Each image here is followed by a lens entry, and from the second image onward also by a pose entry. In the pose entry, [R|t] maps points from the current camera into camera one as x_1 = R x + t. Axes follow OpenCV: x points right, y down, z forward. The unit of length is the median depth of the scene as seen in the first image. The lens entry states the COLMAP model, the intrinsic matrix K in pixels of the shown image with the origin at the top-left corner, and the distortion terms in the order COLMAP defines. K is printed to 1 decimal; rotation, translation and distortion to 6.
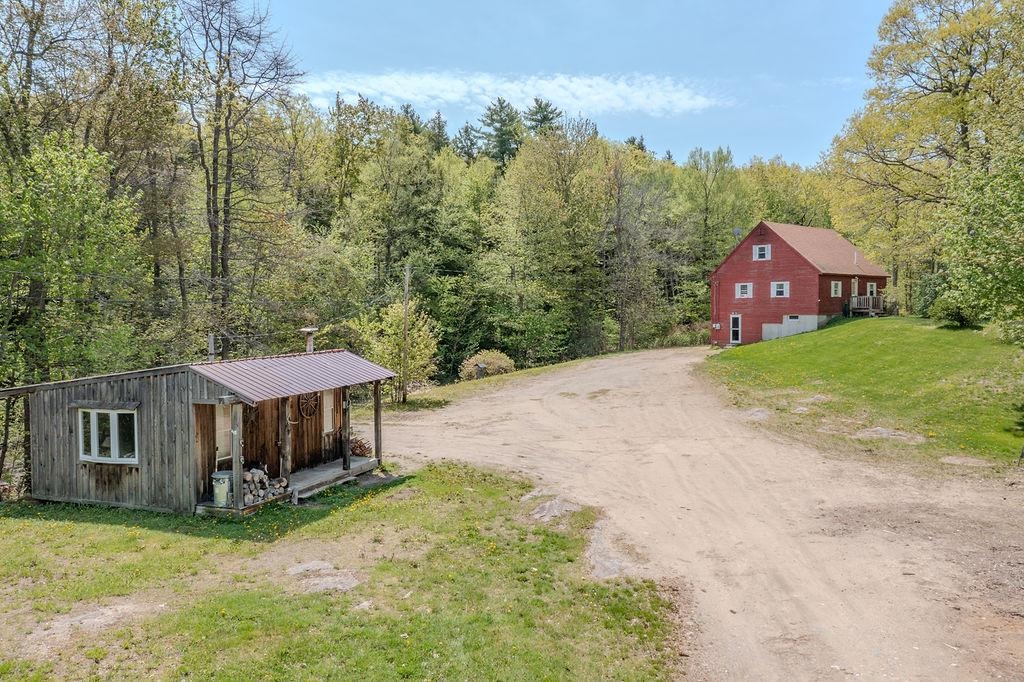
lens RADIAL K [[815.5, 0, 513.2], [0, 815.5, 338.1], [0, 0, 1]] dist [-0.015012, 0.009389]
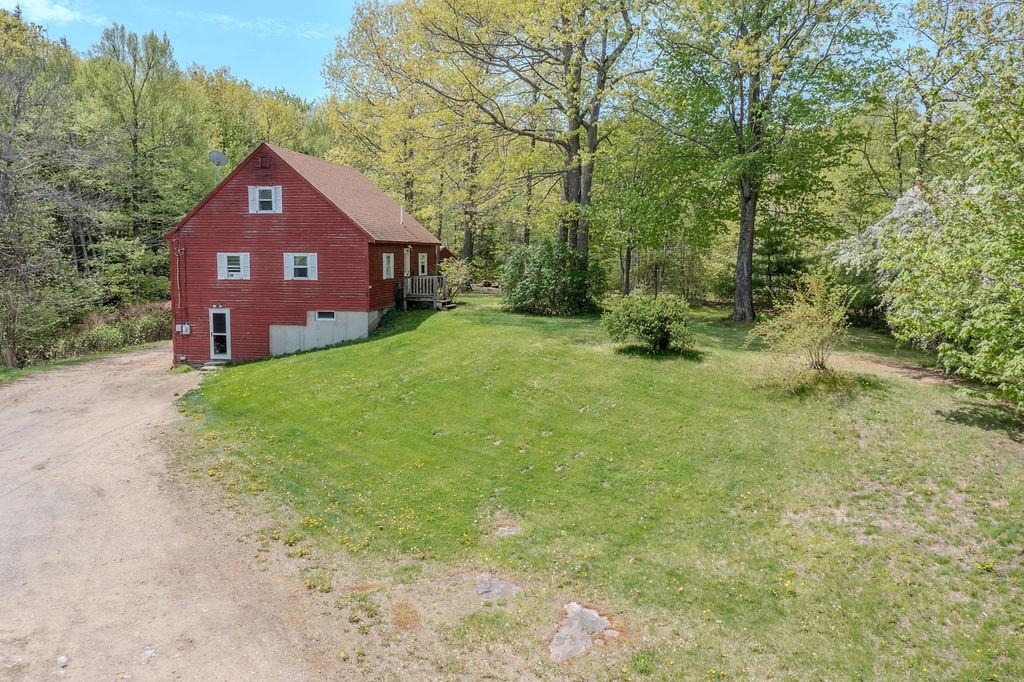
lens RADIAL K [[815.5, 0, 513.2], [0, 815.5, 338.1], [0, 0, 1]] dist [-0.015012, 0.009389]
pose [[0.772606, -0.055400, 0.632465, 0.073991], [0.011110, 0.997213, 0.073778, -0.047607], [-0.634789, -0.049975, 0.771068, 0.438523]]
